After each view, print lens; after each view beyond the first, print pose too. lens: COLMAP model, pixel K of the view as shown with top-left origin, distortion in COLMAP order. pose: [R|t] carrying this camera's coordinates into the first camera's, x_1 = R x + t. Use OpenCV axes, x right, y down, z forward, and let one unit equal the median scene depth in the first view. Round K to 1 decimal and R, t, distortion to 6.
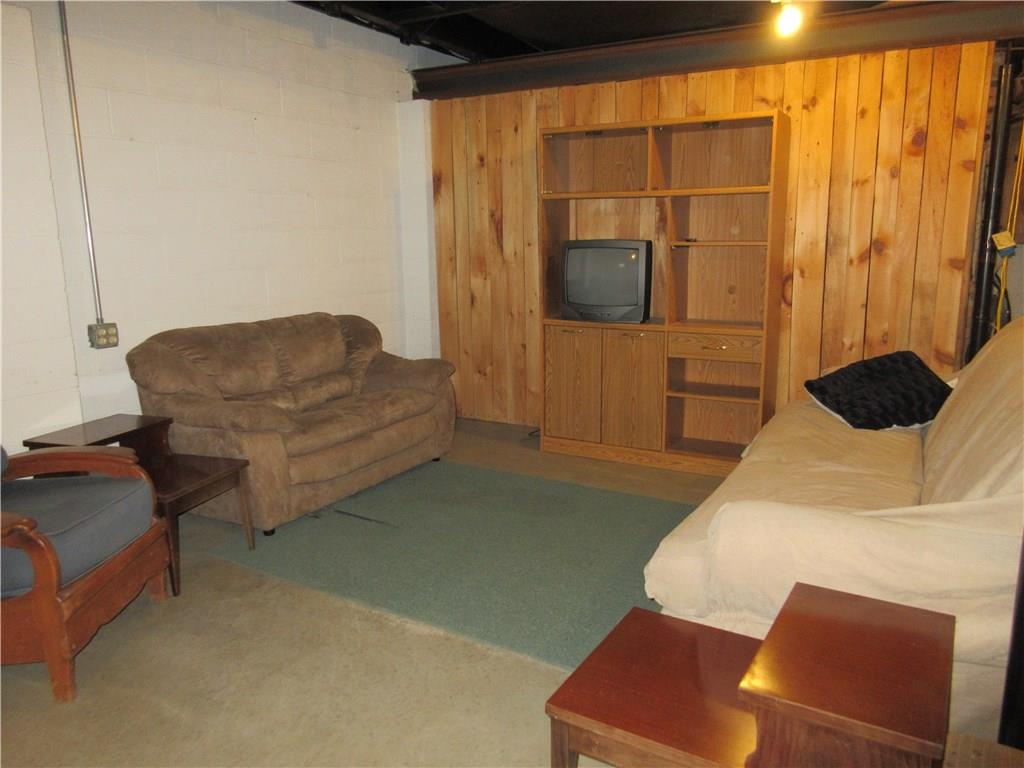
lens RADIAL K [[766.0, 0, 509.8], [0, 766.0, 380.8], [0, 0, 1]] dist [-0.012544, 0.003232]
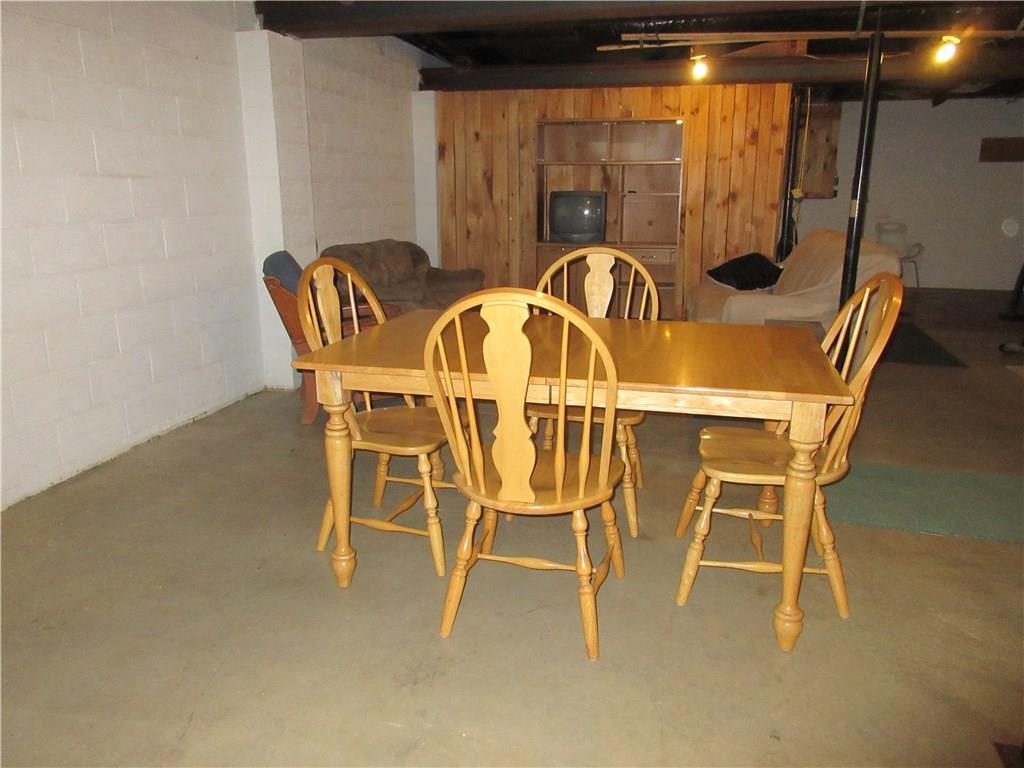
lens RADIAL K [[766.0, 0, 513.7], [0, 766.0, 387.8], [0, 0, 1]] dist [-0.012544, 0.003232]
pose [[0.957089, -0.060103, 0.283492, -0.498476], [0.044252, 0.997095, 0.061994, 0.124104], [-0.286395, -0.046789, 0.956969, -0.527419]]
